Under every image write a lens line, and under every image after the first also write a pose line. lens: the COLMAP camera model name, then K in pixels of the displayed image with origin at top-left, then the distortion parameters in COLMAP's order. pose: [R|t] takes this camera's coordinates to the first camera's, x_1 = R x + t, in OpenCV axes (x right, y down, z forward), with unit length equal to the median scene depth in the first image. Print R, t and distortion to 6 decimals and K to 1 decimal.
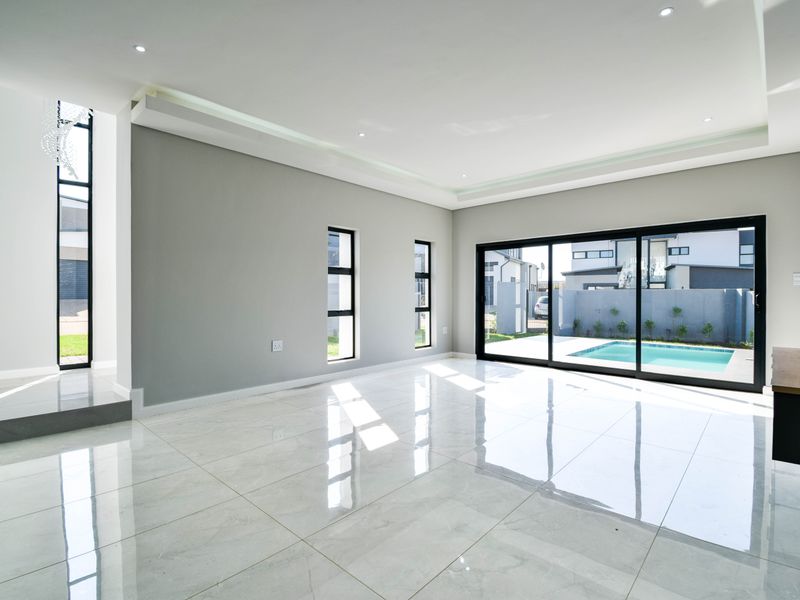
lens RADIAL K [[396.0, 0, 407.3], [0, 396.0, 301.1], [0, 0, 1]] dist [0.000644, -0.000147]
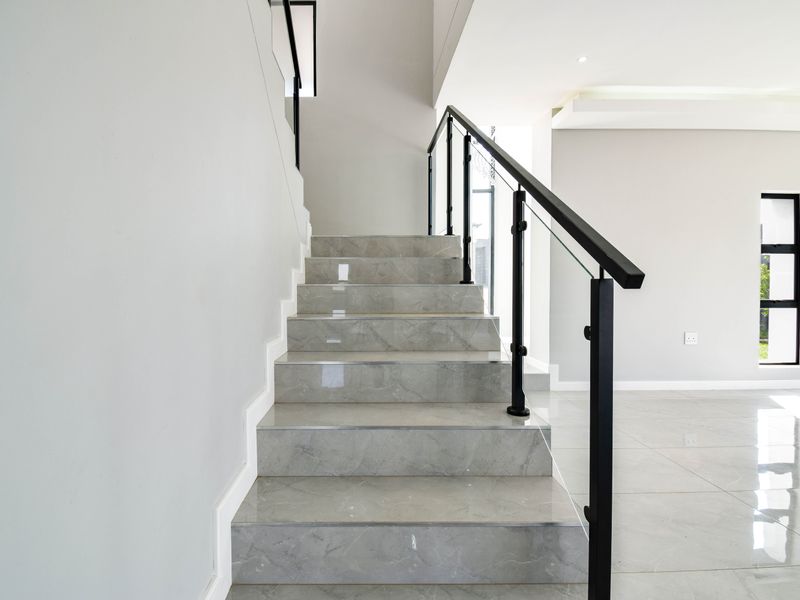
lens RADIAL K [[419.5, 0, 399.5], [0, 419.5, 290.6], [0, 0, 1]] dist [-0.000029, -0.000743]
pose [[0.689812, 0.013566, -0.723861, -0.102435], [-0.008109, 0.999906, 0.011012, 0.001605], [0.723943, -0.001726, 0.689858, -0.112255]]
